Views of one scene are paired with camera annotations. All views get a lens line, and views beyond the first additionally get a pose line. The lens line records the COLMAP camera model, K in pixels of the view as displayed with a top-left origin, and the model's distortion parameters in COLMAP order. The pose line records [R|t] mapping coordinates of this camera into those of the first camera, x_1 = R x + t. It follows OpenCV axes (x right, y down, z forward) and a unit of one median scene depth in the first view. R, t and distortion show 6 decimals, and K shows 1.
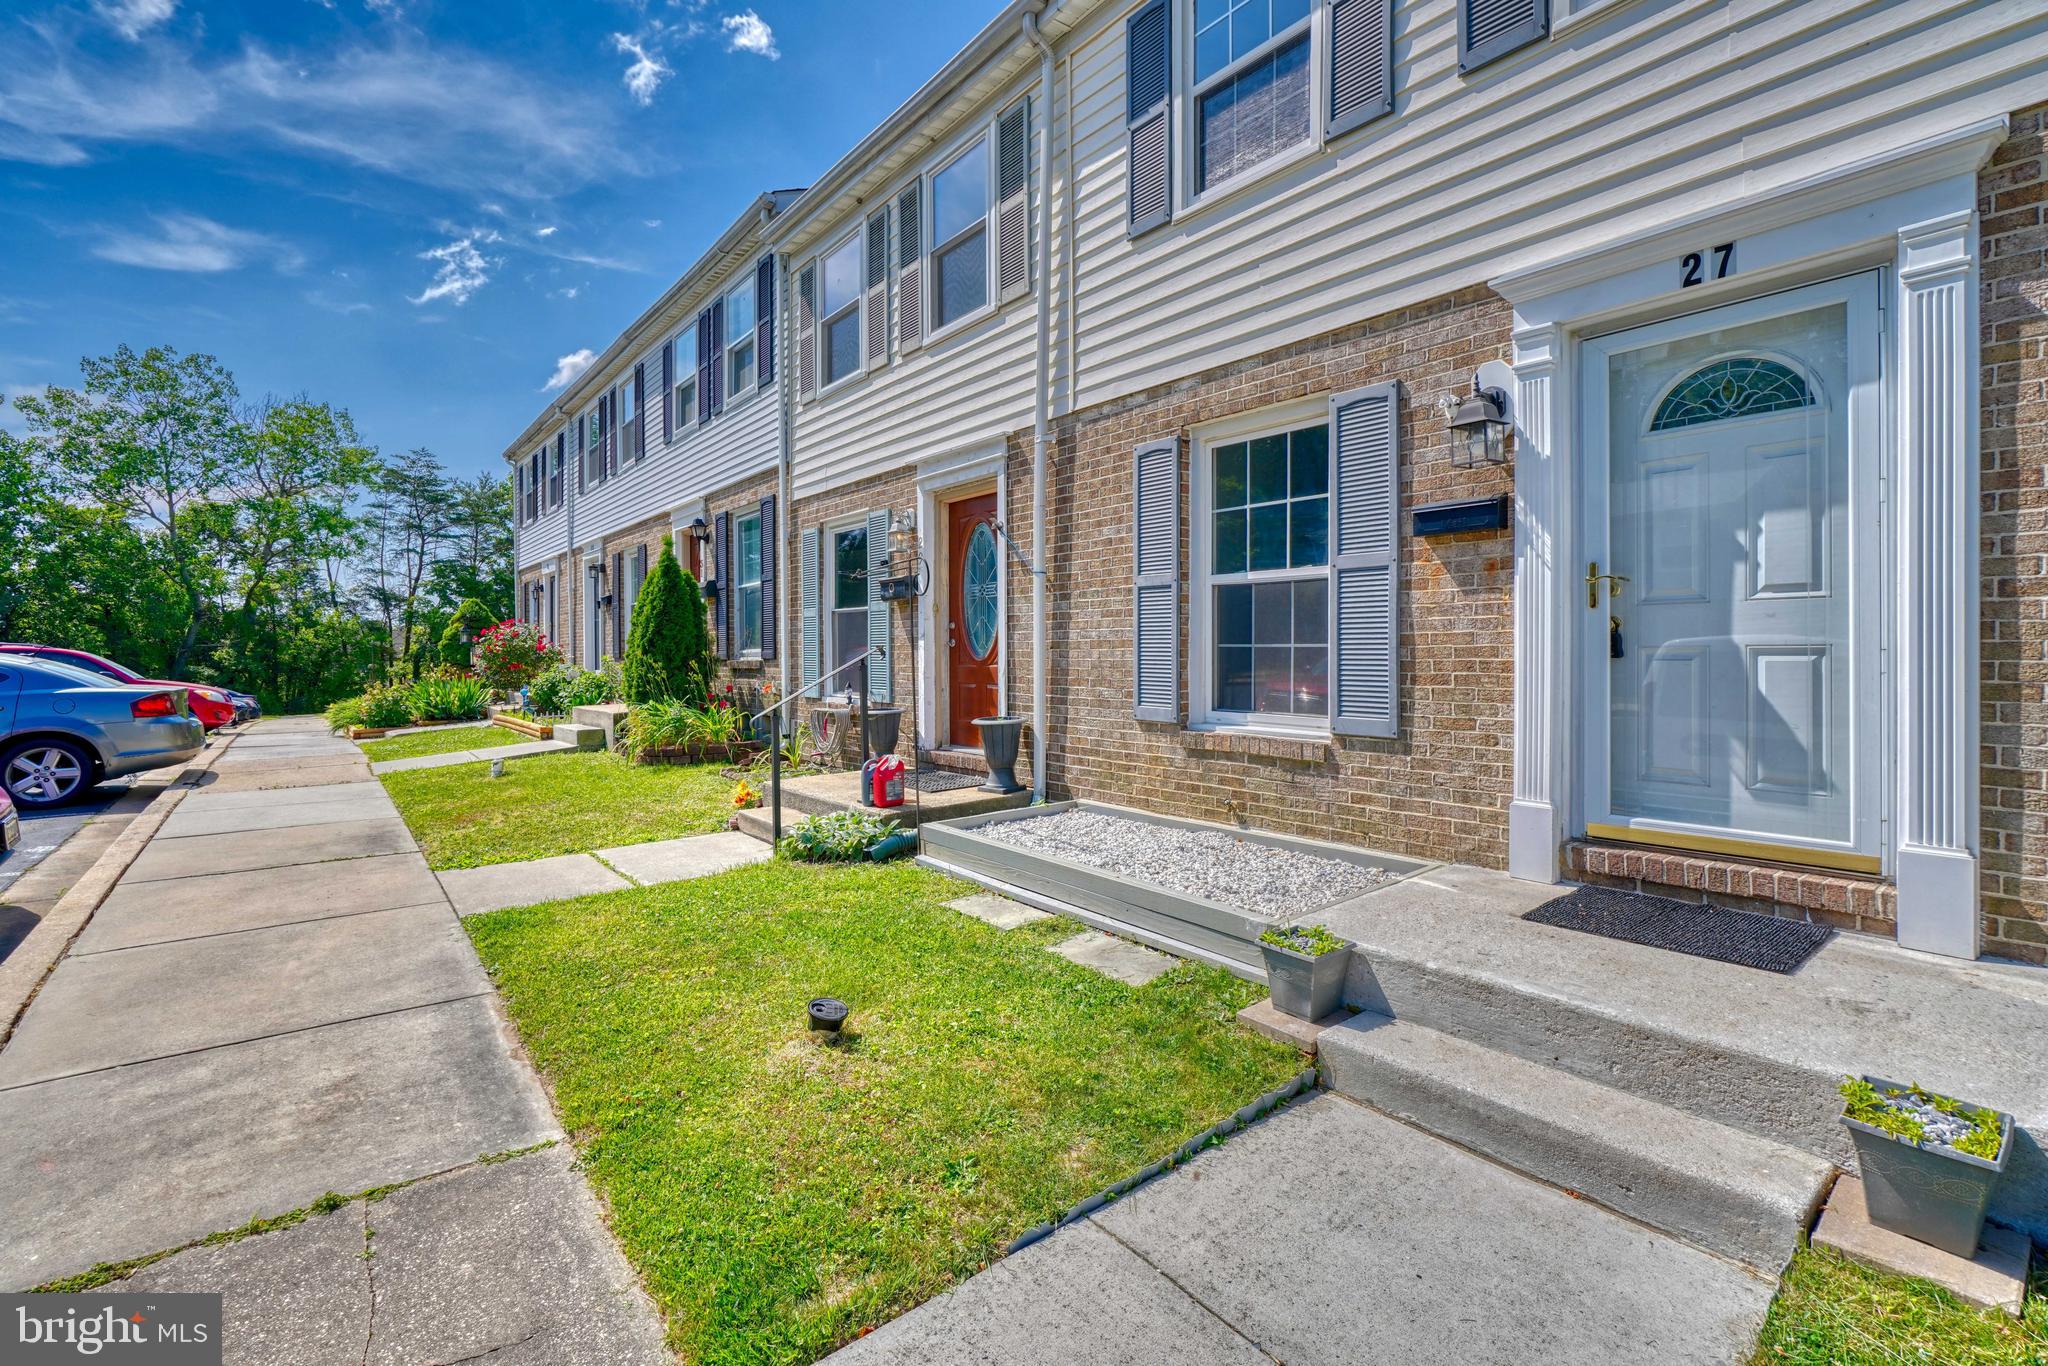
lens RADIAL K [[922.8, 0, 1021.5], [0, 922.8, 647.2], [0, 0, 1]] dist [-0.006289, 0.000499]
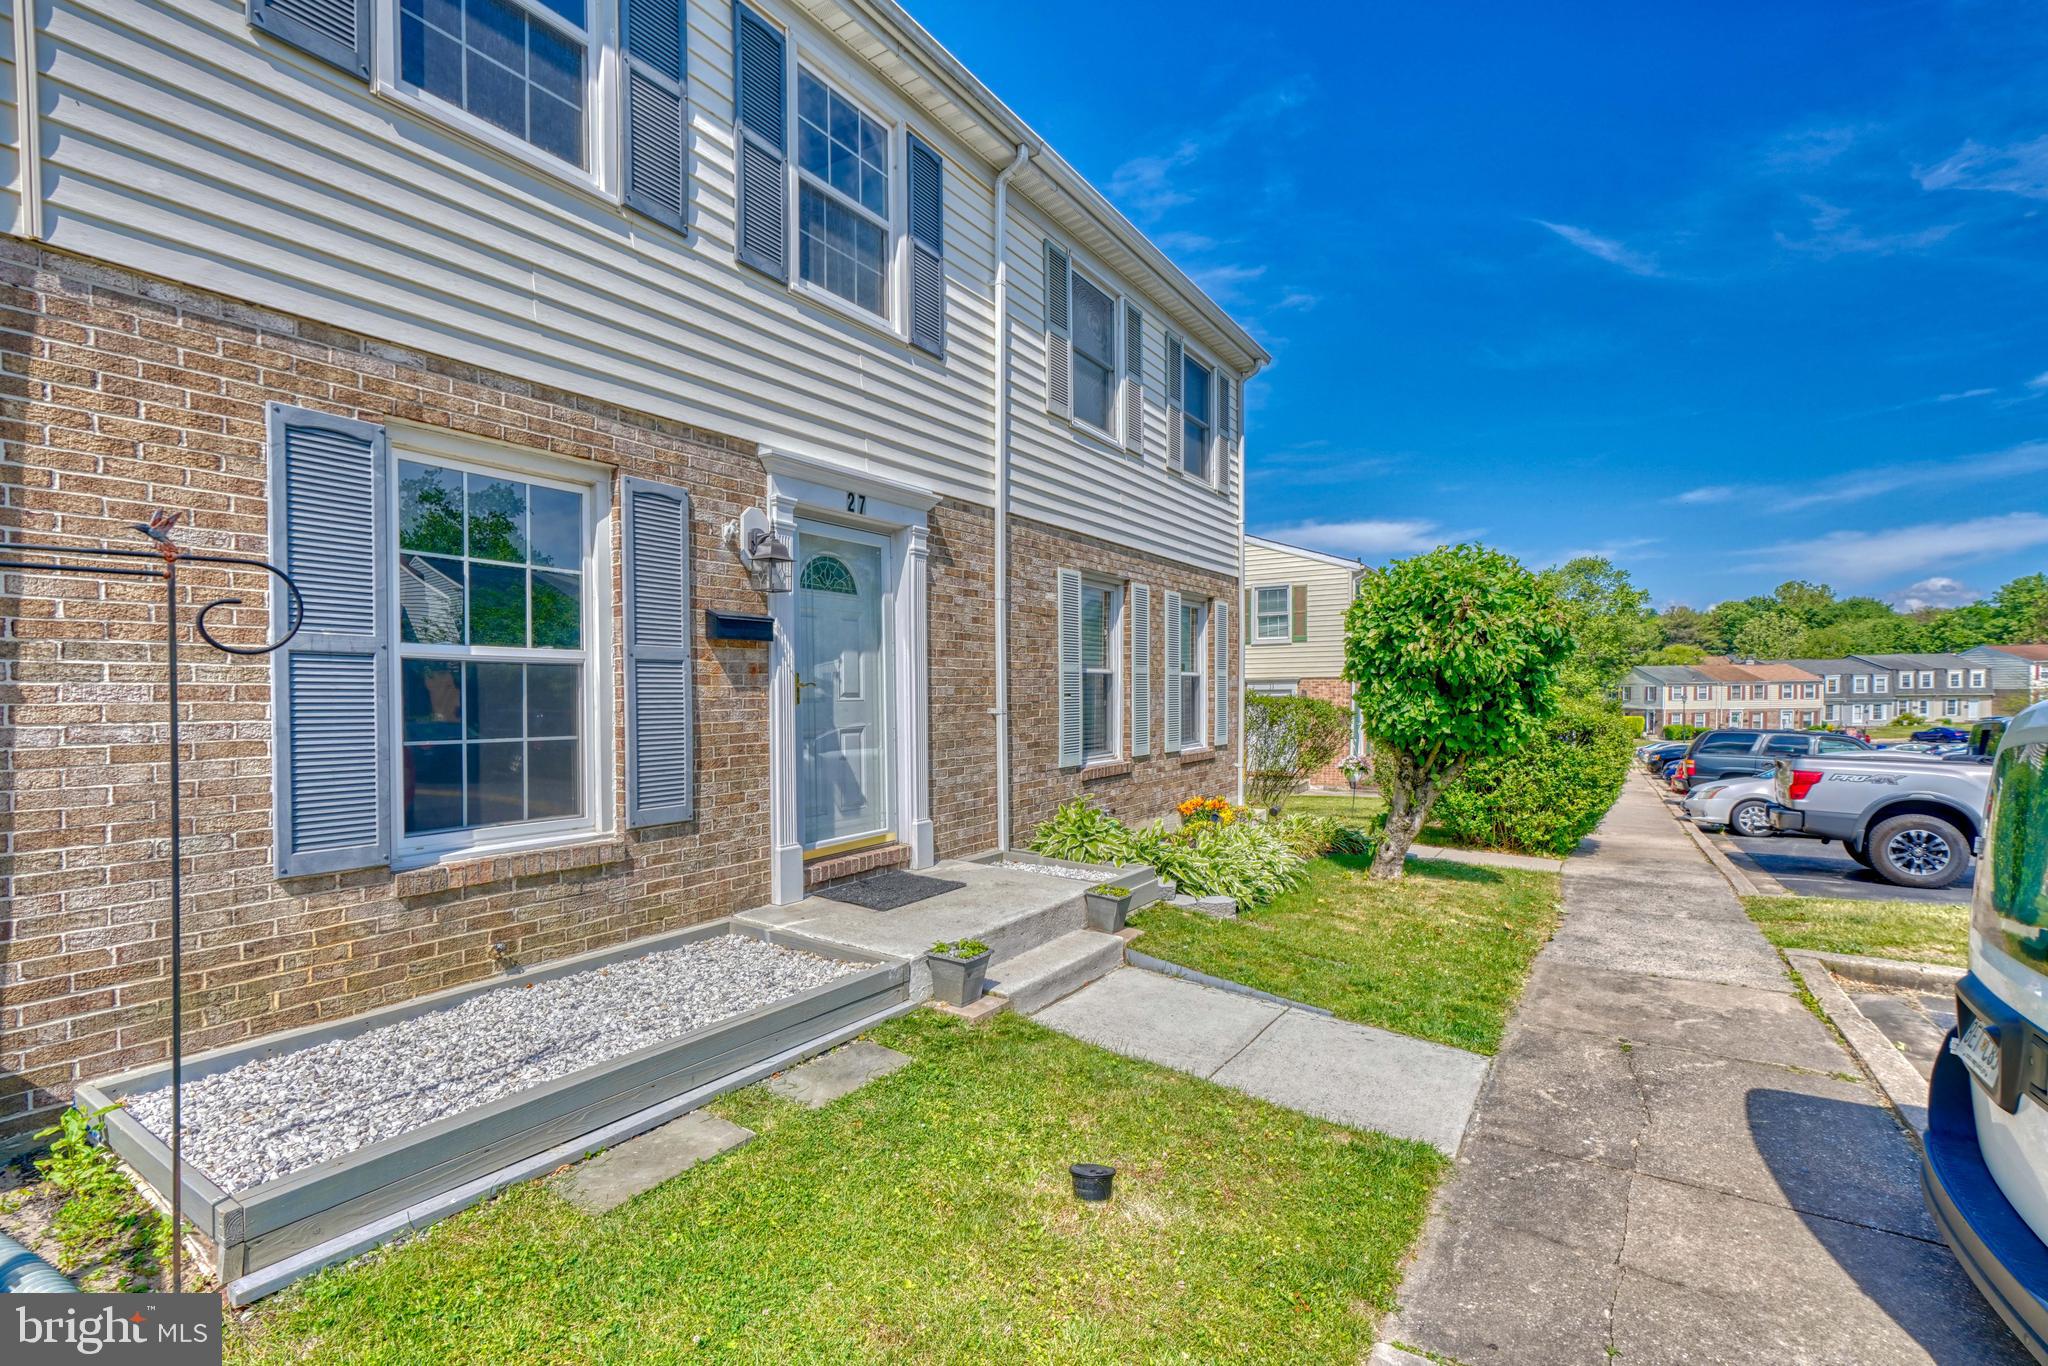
lens RADIAL K [[918.4, 0, 1023.4], [0, 918.4, 716.2], [0, 0, 1]] dist [-0.014884, 0.004386]
pose [[-0.322968, -0.020287, 0.946192, -0.636233], [-0.001030, 0.999777, 0.021084, -0.040562], [-0.946409, 0.005835, -0.322917, 0.837144]]
